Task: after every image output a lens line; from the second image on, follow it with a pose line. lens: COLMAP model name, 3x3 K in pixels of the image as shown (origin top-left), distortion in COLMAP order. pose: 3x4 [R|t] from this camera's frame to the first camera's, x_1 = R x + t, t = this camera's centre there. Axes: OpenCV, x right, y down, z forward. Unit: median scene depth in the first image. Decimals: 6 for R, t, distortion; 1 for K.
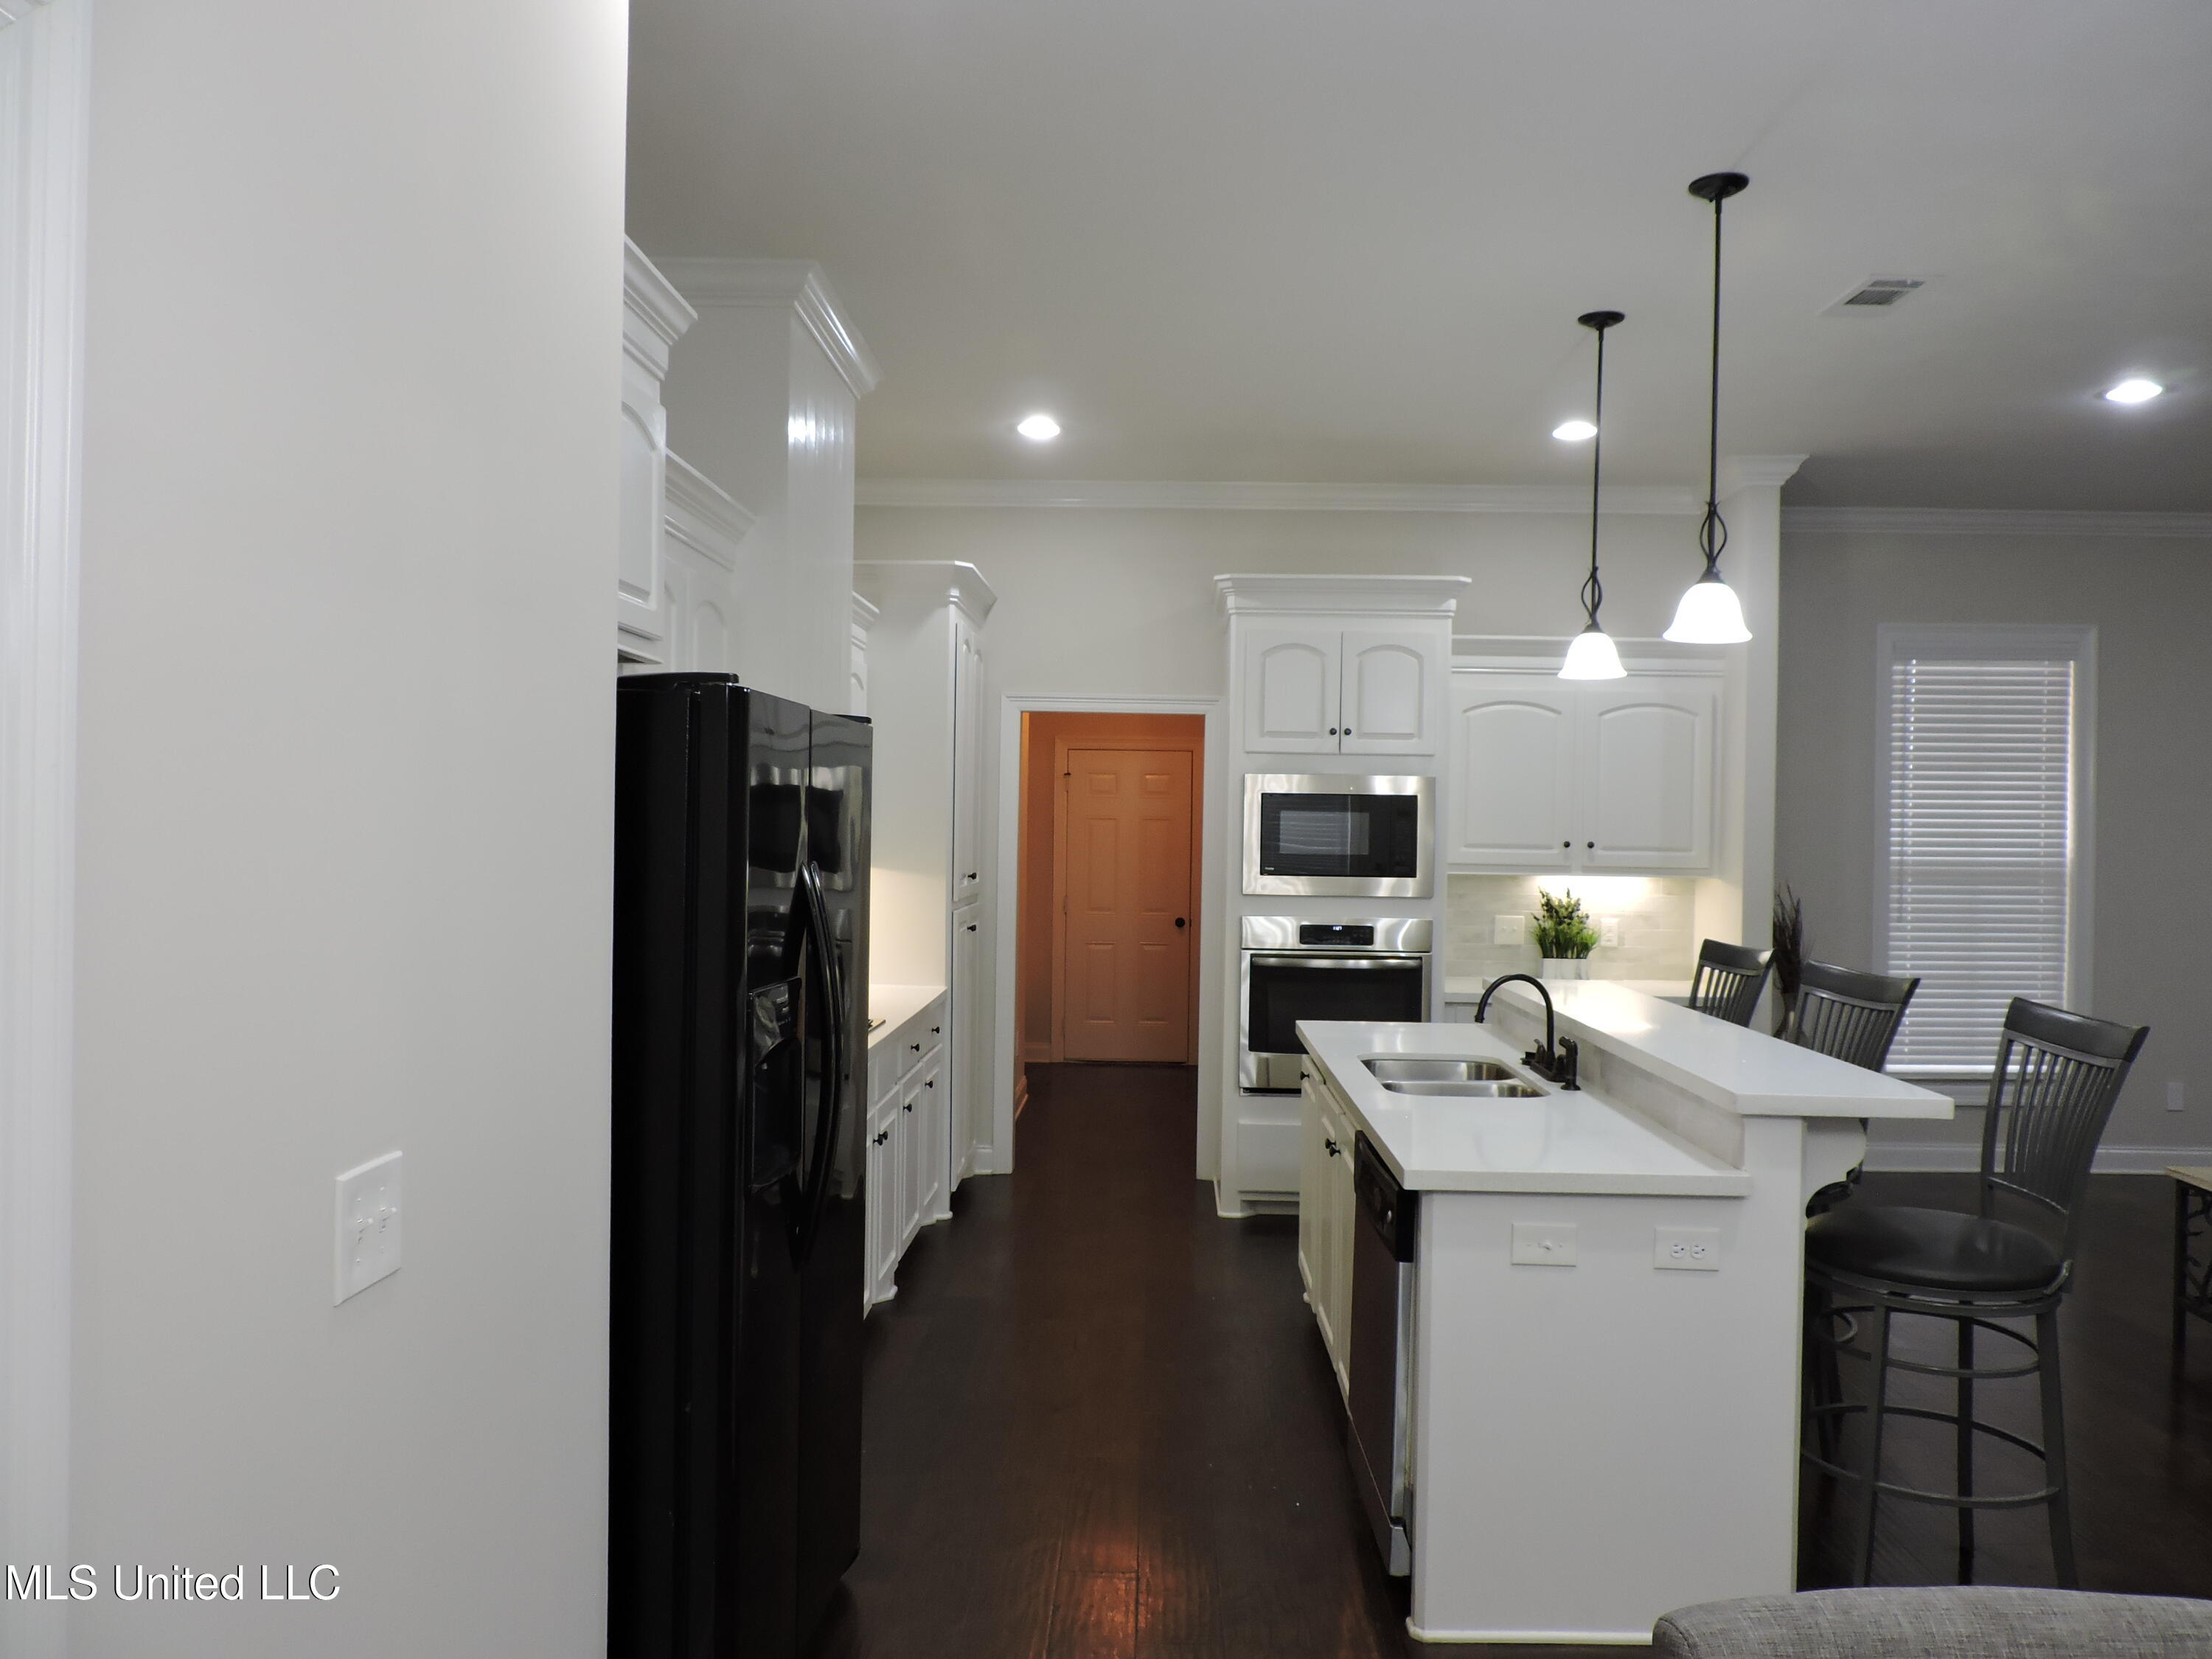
lens RADIAL K [[1583.2, 0, 1089.9], [0, 1583.2, 824.3], [0, 0, 1]] dist [-0.019672, 0.000524]
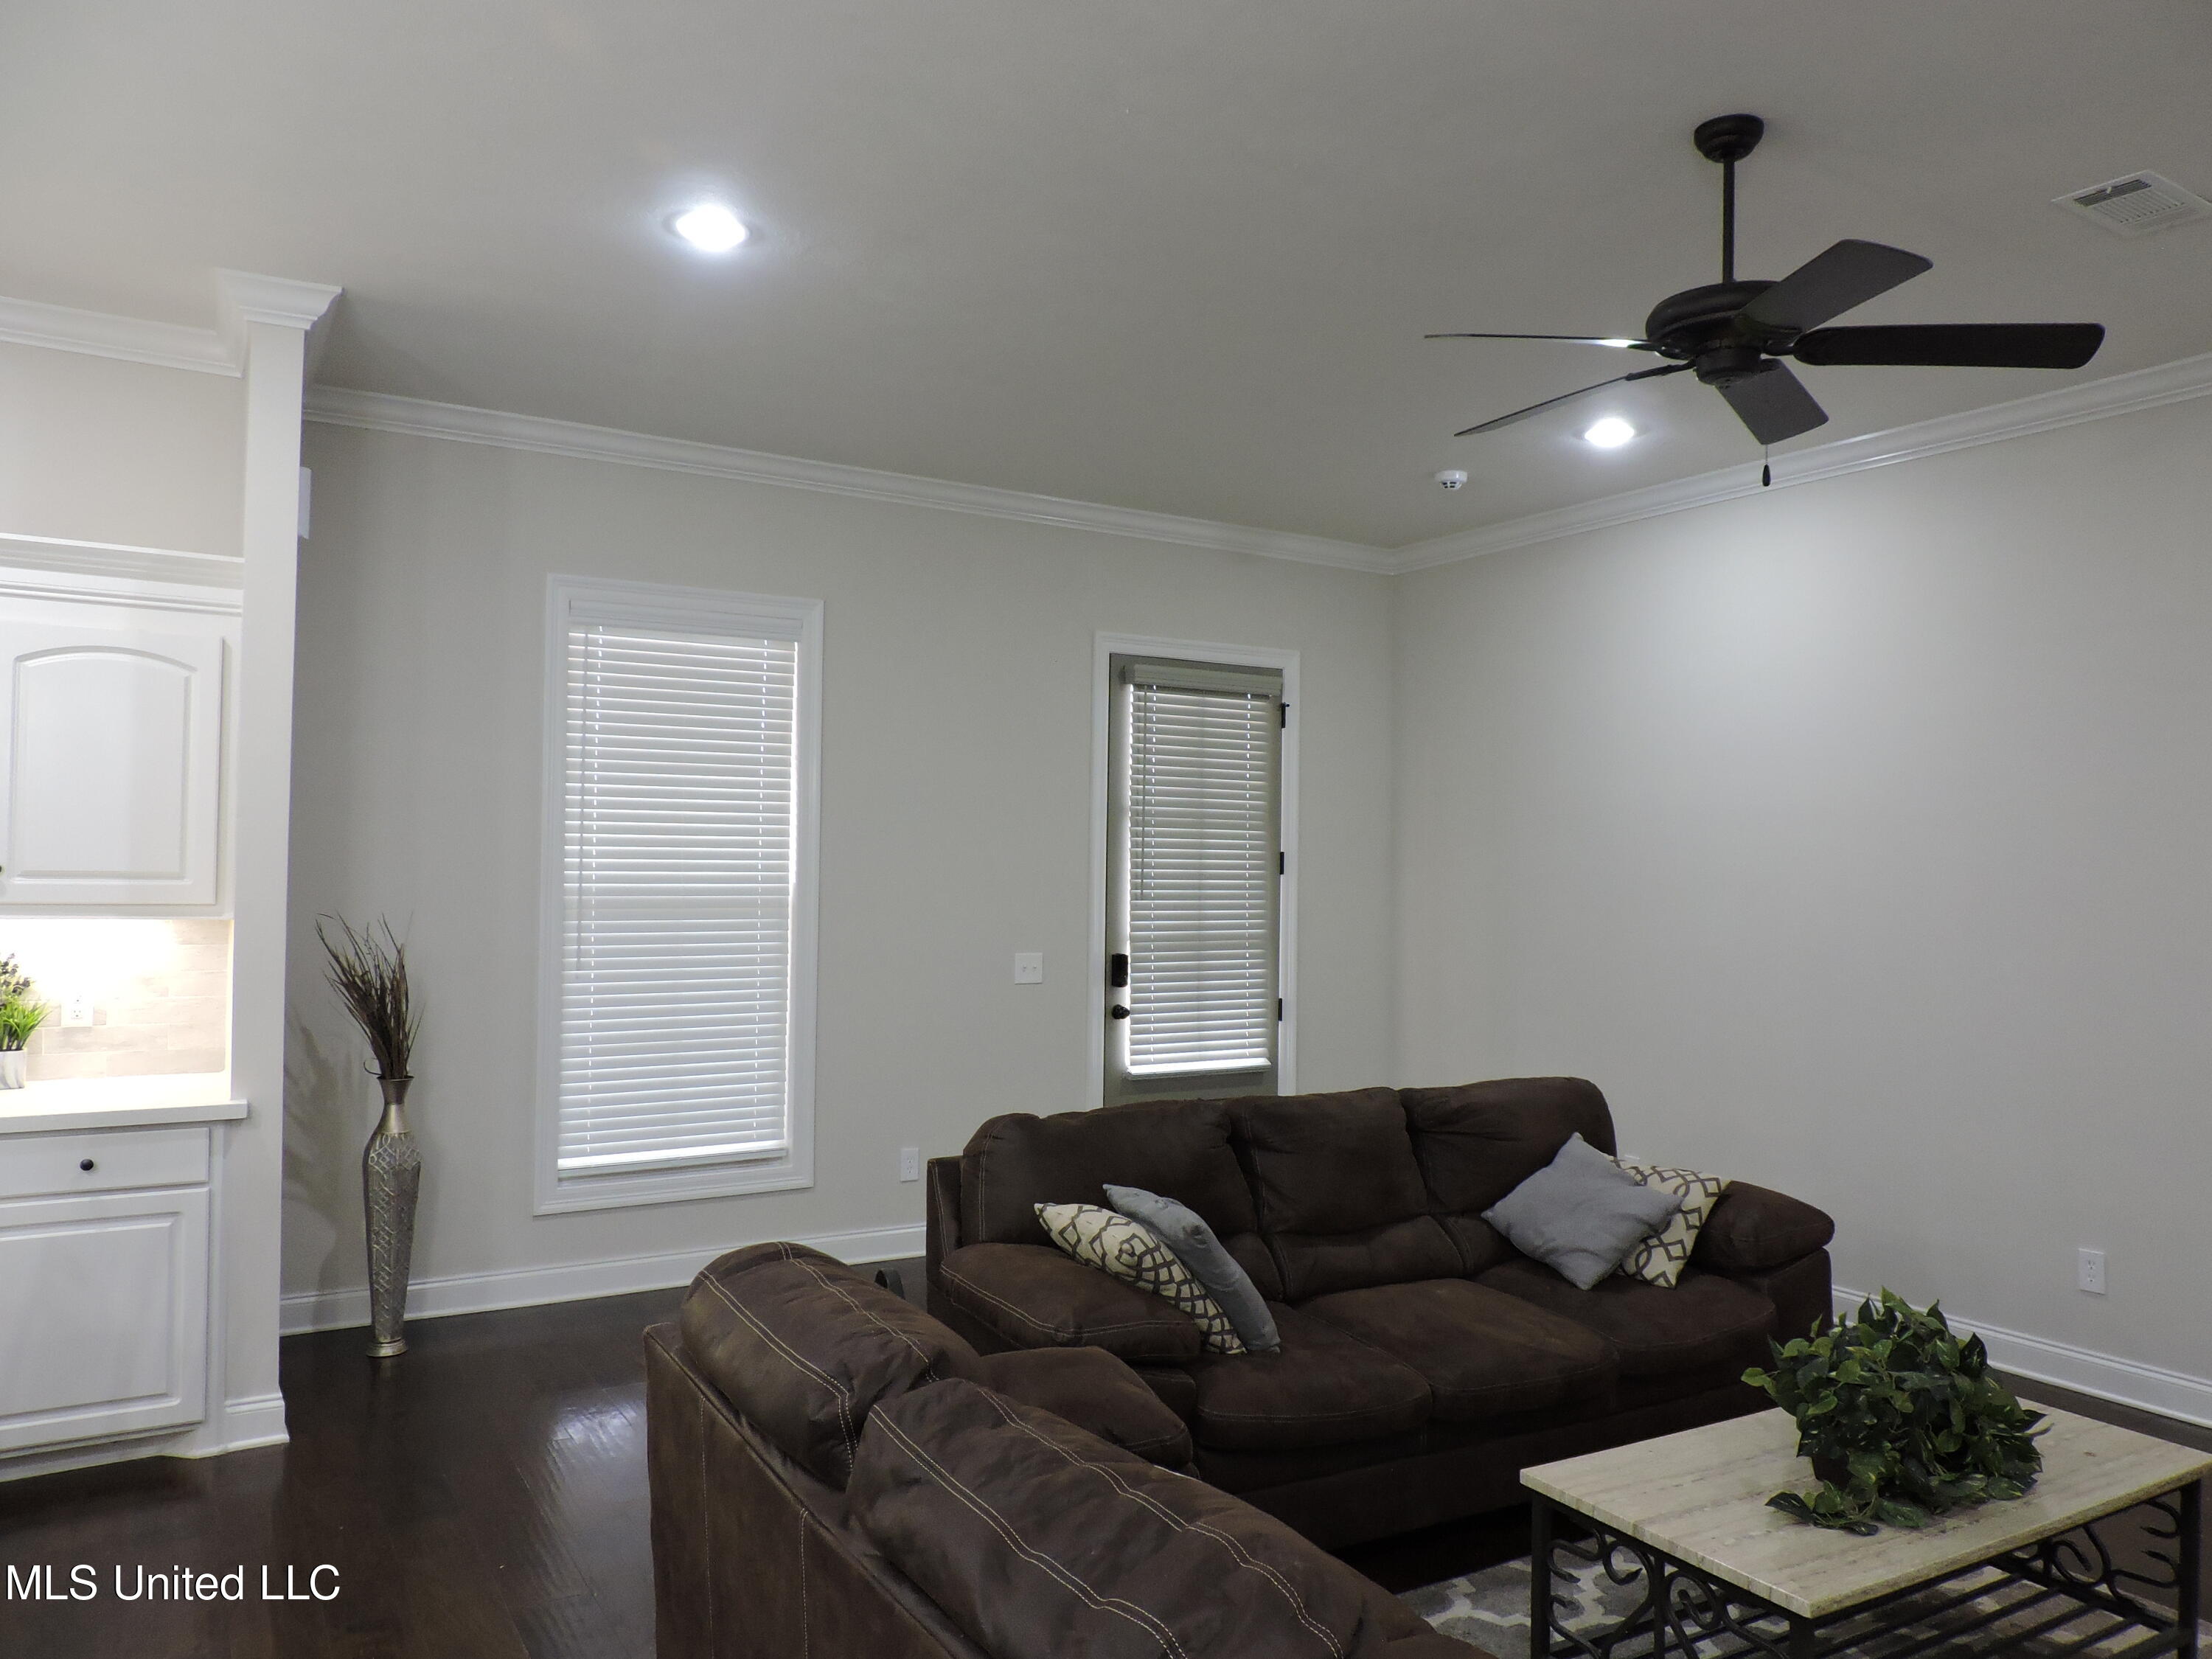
lens RADIAL K [[1583.2, 0, 1117.2], [0, 1583.2, 831.2], [0, 0, 1]] dist [-0.019672, 0.000524]
pose [[0.834910, 0.009421, 0.550306, 0.311974], [-0.002072, 0.999900, -0.013973, 0.005468], [-0.550383, 0.010526, 0.834846, 0.220909]]
